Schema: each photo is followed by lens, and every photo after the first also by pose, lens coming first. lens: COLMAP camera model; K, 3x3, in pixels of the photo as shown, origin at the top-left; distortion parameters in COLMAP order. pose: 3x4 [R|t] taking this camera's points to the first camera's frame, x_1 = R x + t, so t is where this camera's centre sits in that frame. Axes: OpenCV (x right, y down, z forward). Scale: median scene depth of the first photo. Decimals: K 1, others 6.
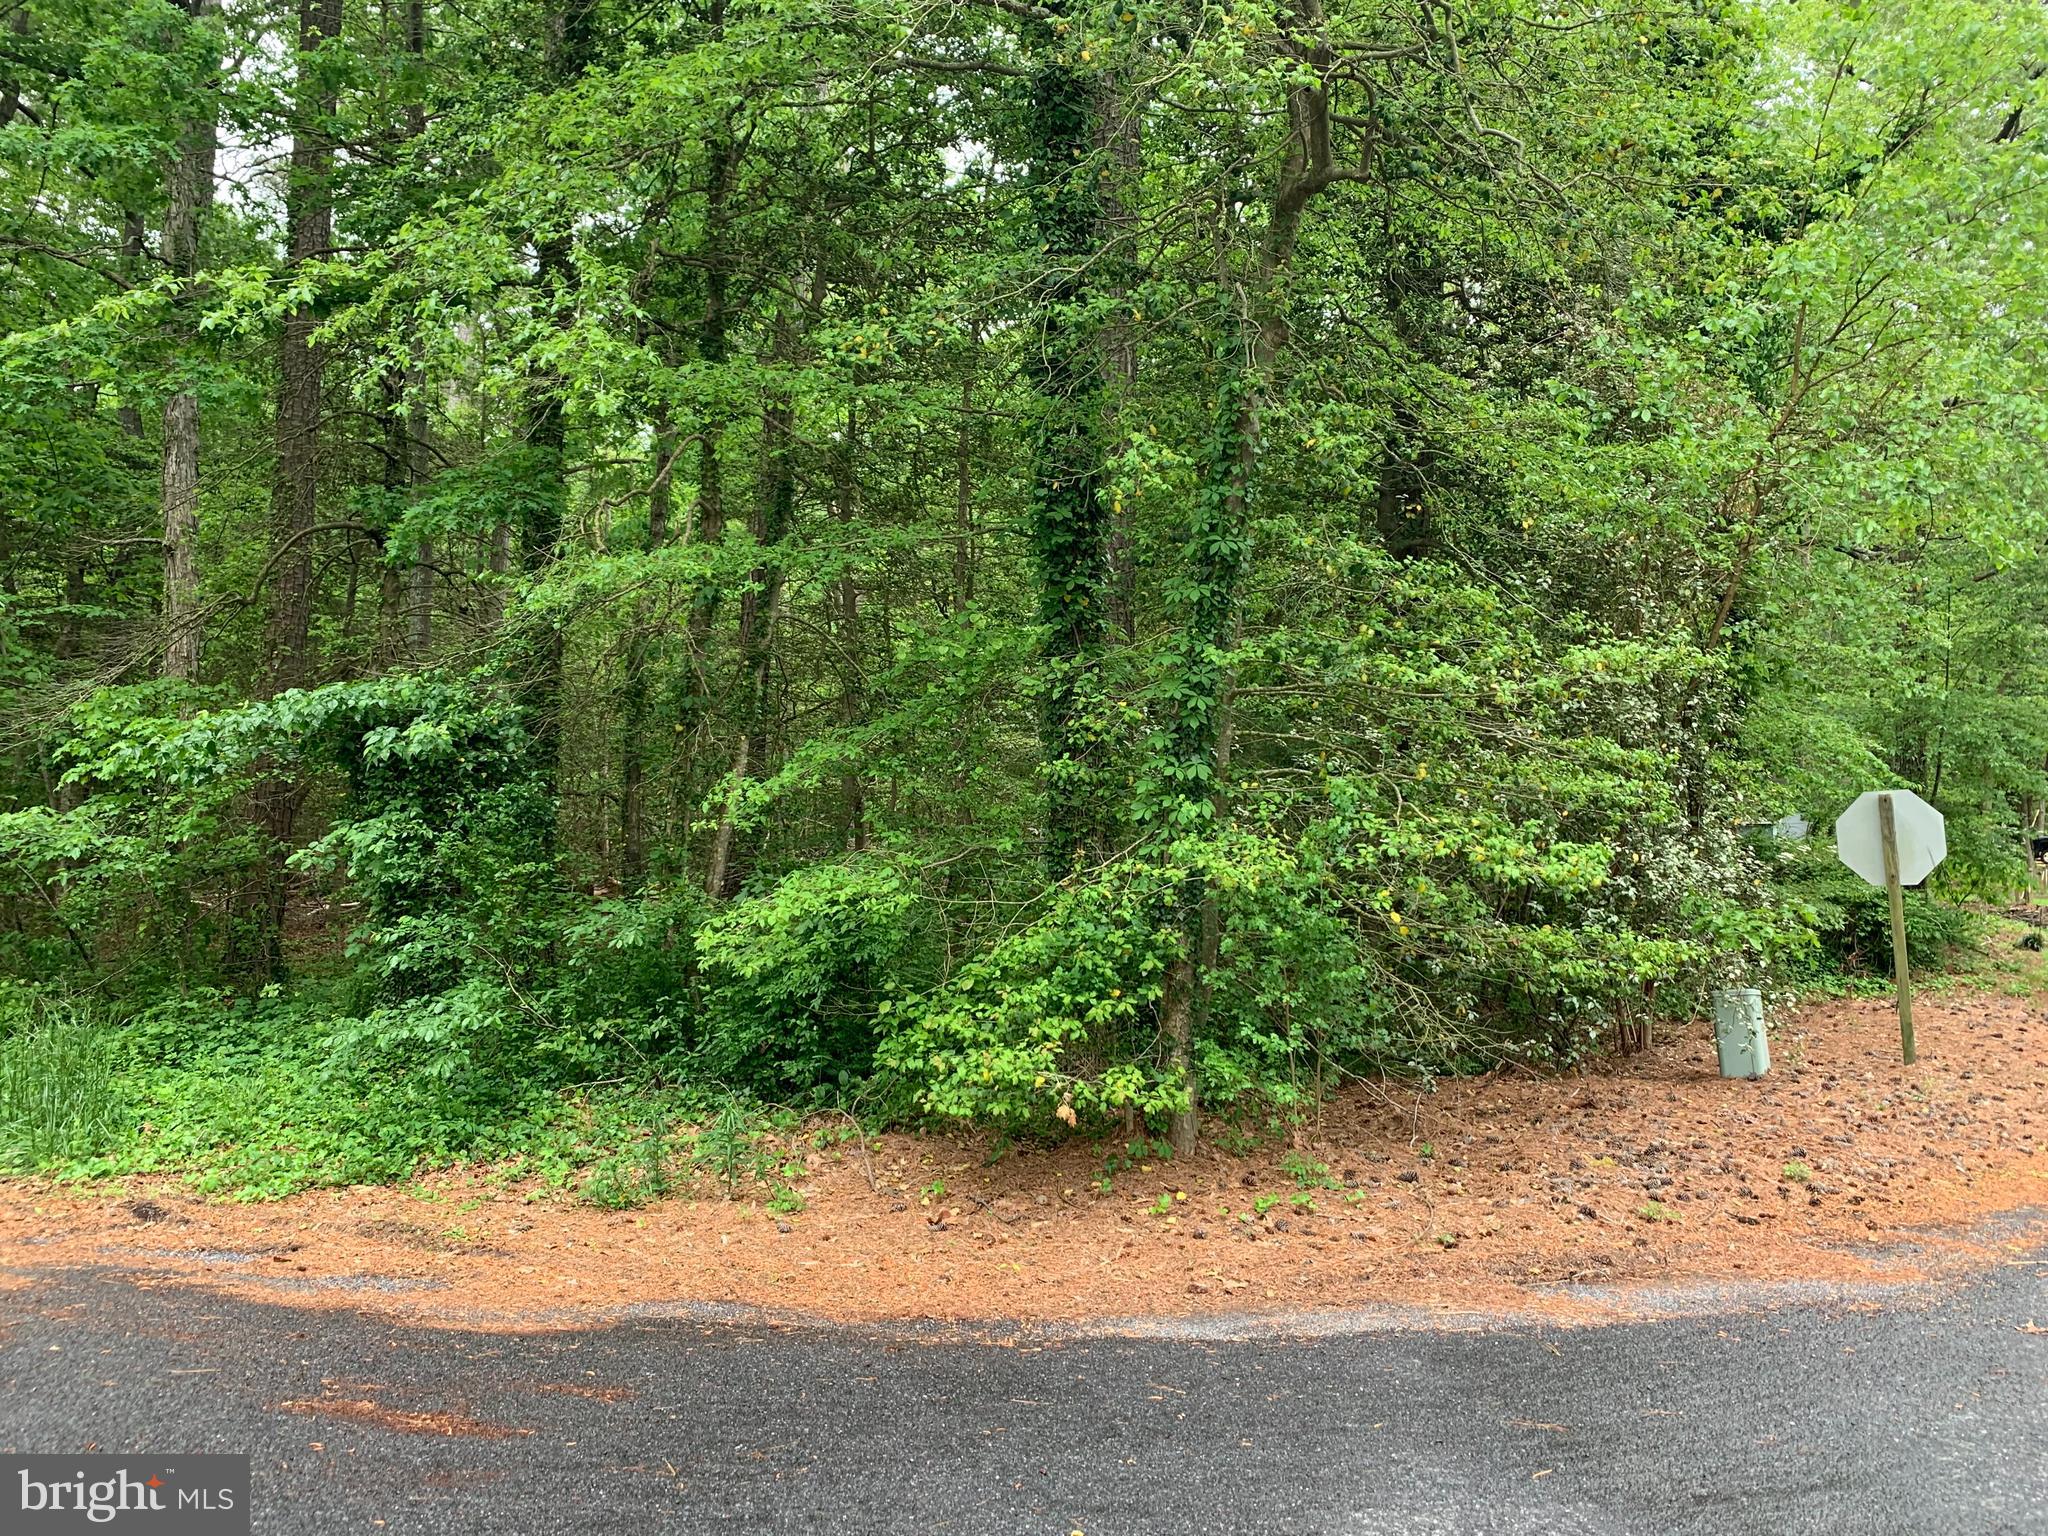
lens RADIAL K [[1572.3, 0, 1042.6], [0, 1572.3, 735.3], [0, 0, 1]] dist [0.050021, -0.065054]
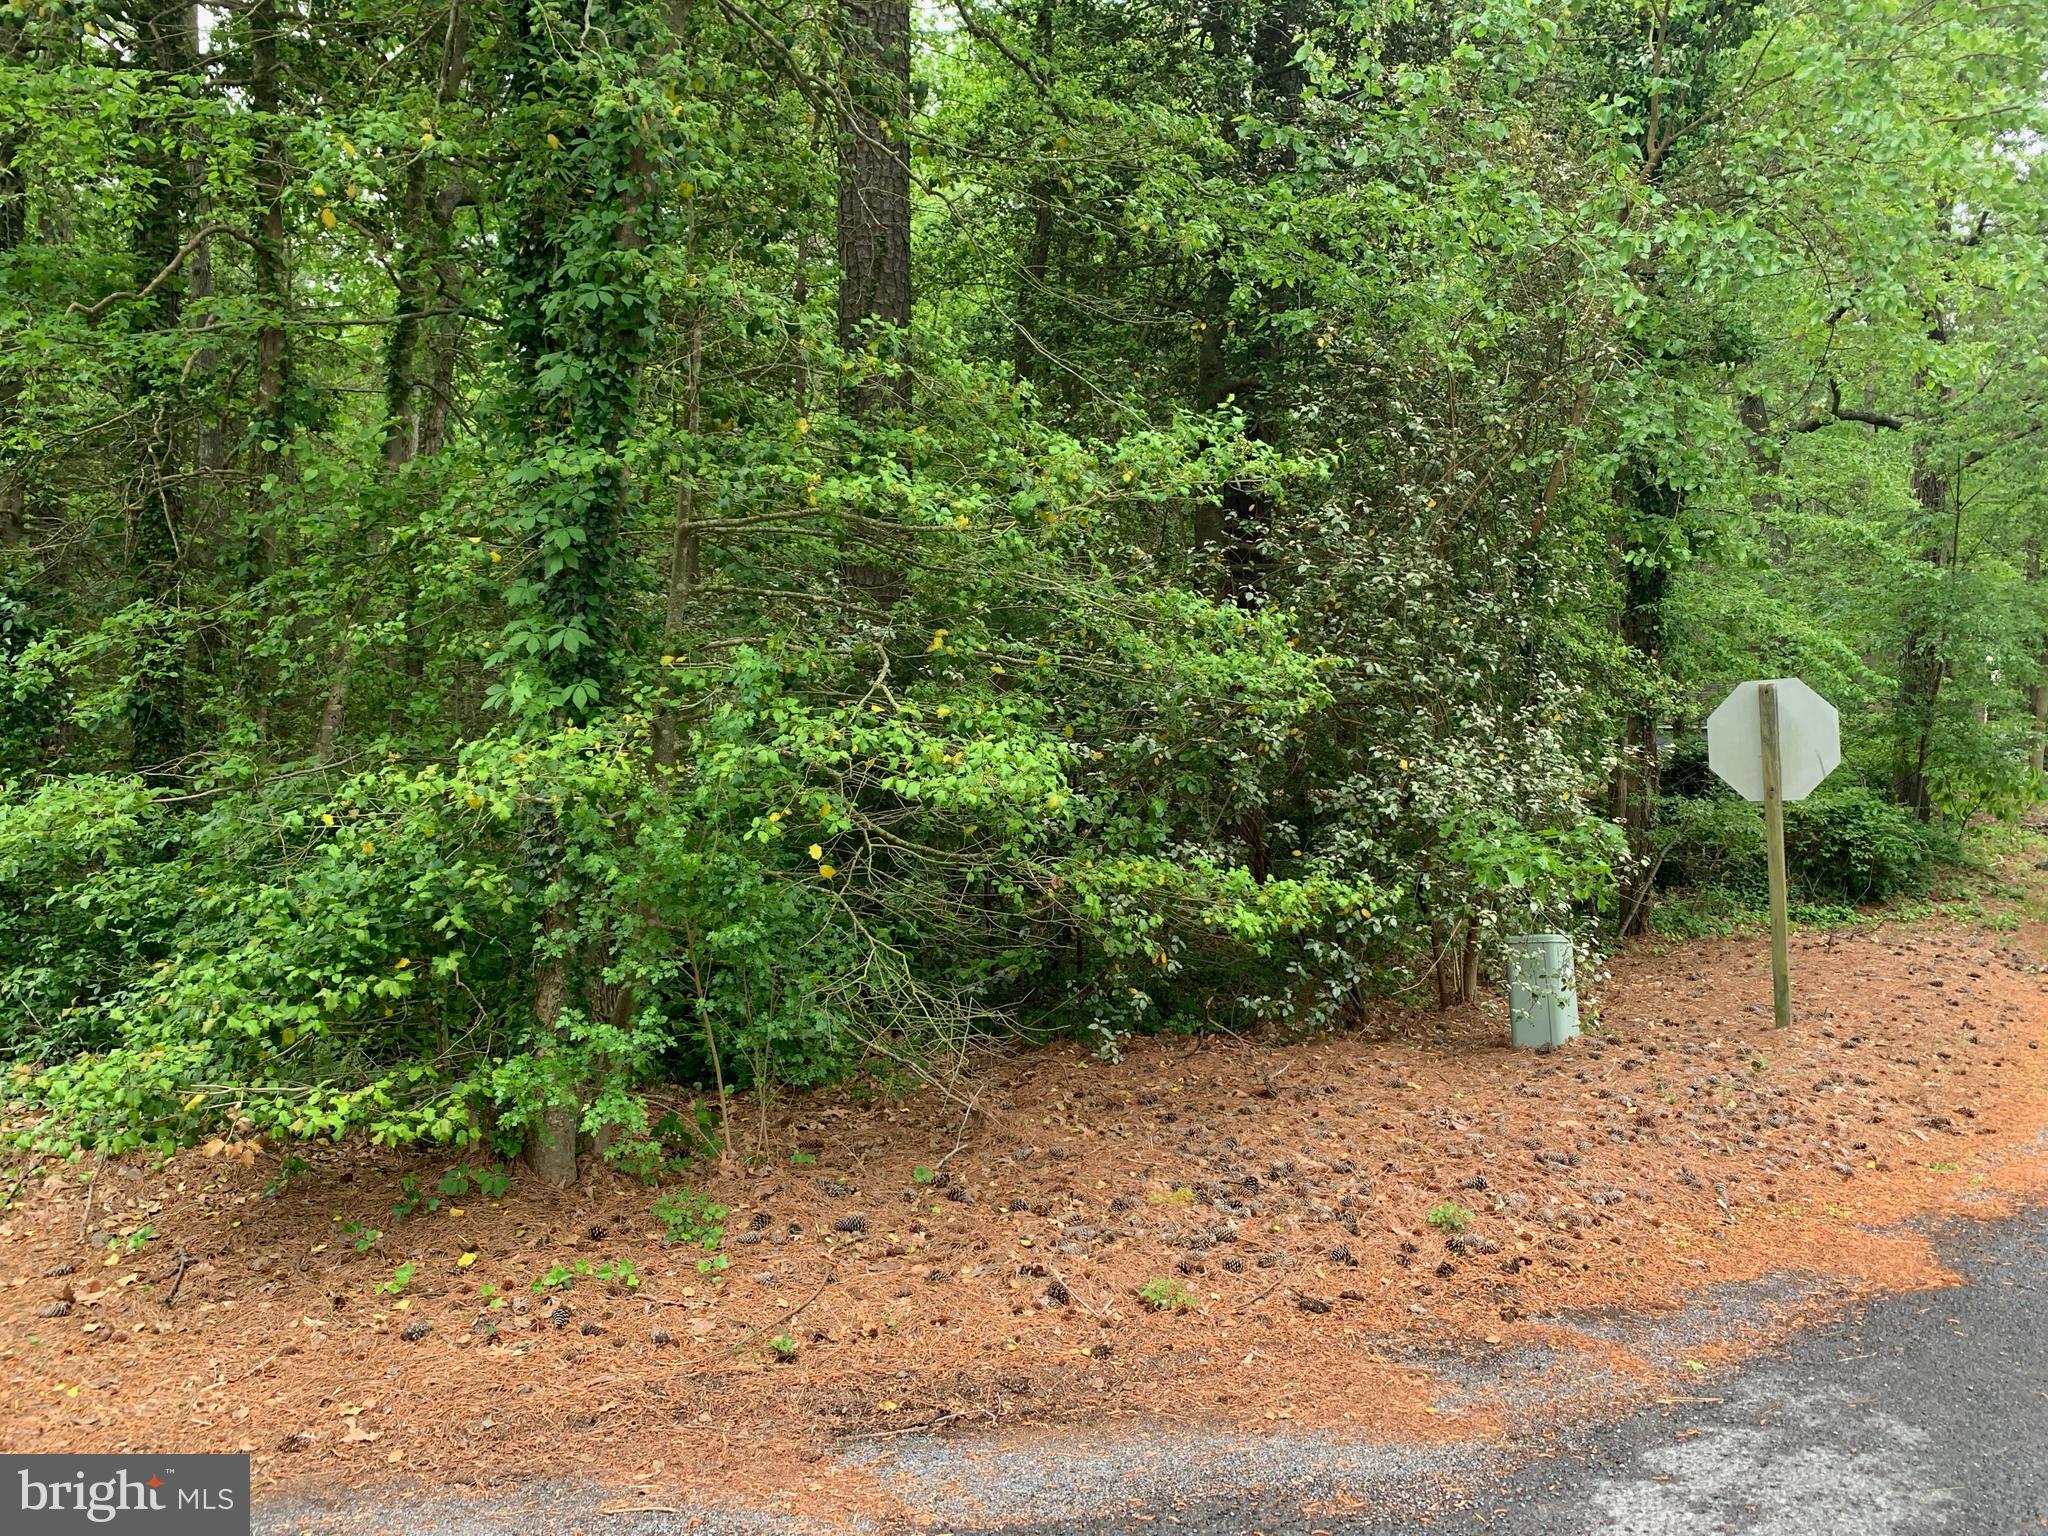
lens RADIAL K [[1572.3, 0, 1025.9], [0, 1572.3, 769.0], [0, 0, 1]] dist [0.050021, -0.065054]
pose [[0.998519, 0.002675, -0.054346, 0.231861], [0.001680, 0.996799, 0.079935, 0.017413], [0.054386, -0.079908, 0.995317, 0.224051]]
